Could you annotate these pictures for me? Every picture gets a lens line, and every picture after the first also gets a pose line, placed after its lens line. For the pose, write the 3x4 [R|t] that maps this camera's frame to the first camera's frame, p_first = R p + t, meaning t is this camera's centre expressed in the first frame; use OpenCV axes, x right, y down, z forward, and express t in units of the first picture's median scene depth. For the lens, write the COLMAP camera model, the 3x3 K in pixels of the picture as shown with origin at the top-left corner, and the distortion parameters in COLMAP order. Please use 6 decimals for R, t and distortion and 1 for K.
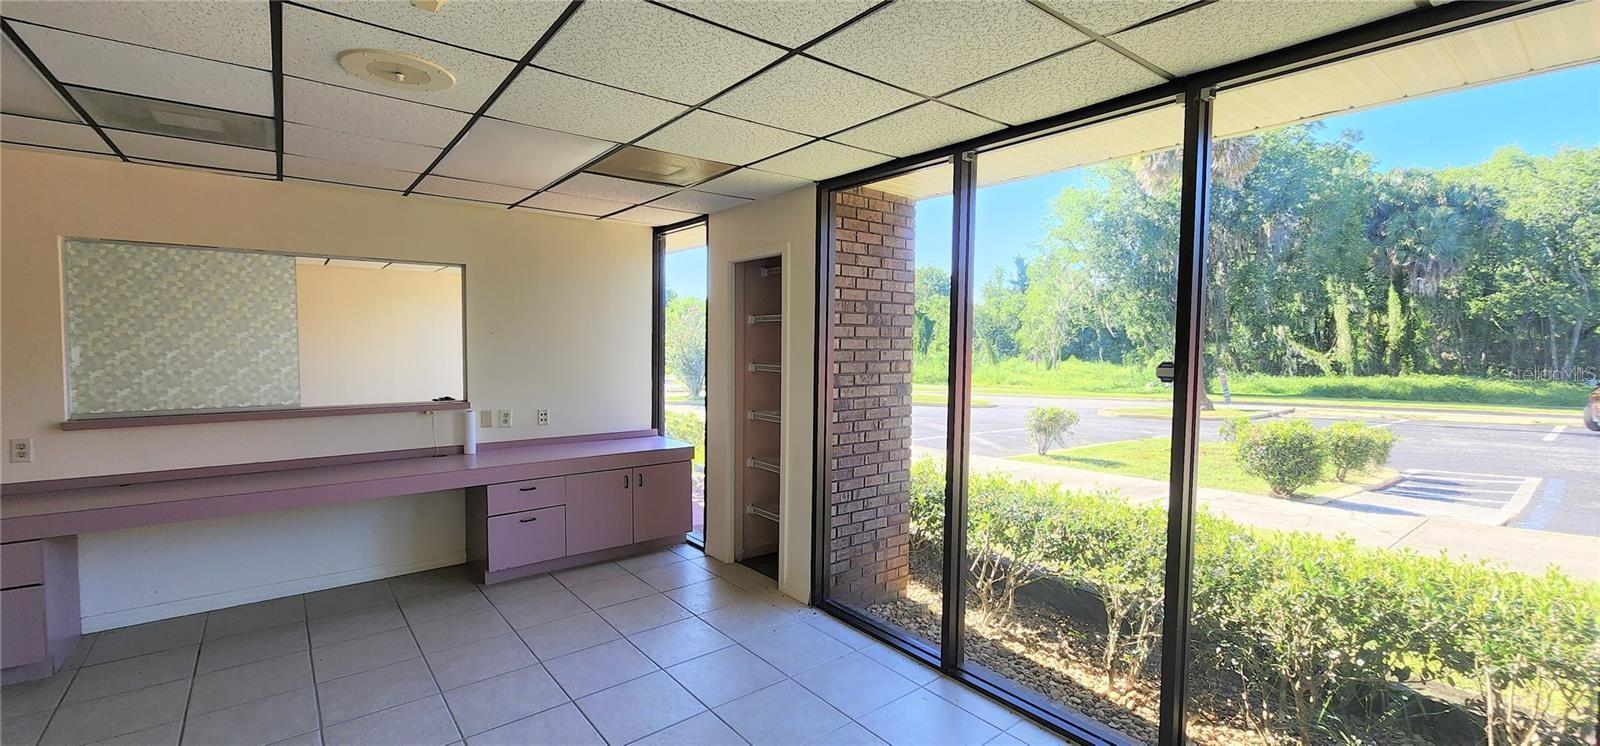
lens RADIAL K [[659.9, 0, 792.0], [0, 659.9, 379.3], [0, 0, 1]] dist [0.008782, 0.000224]
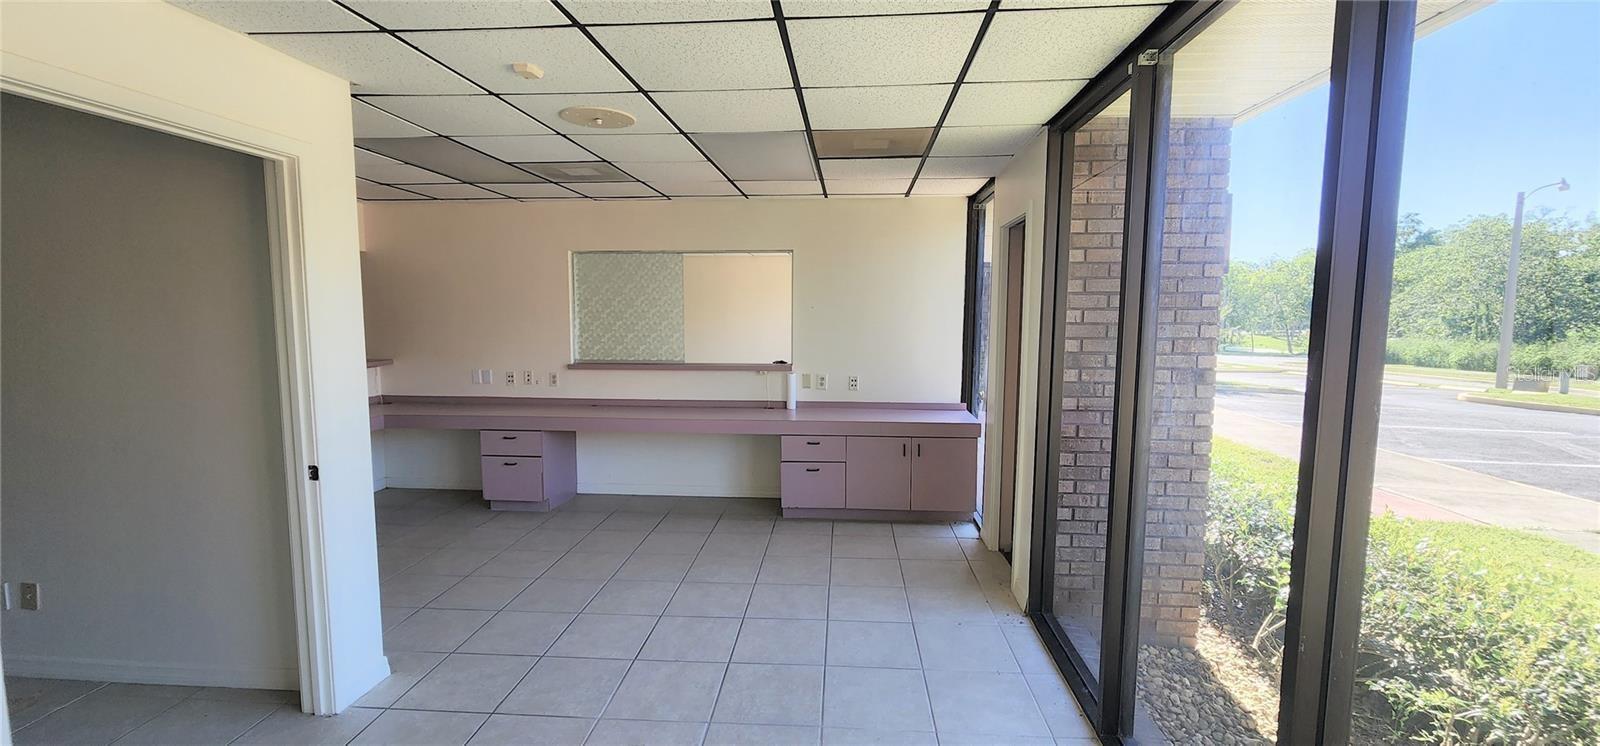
lens RADIAL K [[659.9, 0, 797.9], [0, 659.9, 376.9], [0, 0, 1]] dist [0.008782, 0.000224]
pose [[0.736962, 0.060755, -0.673198, 0.356526], [-0.036999, 0.998085, 0.049572, -0.005242], [0.674921, -0.011625, 0.737799, 0.137948]]
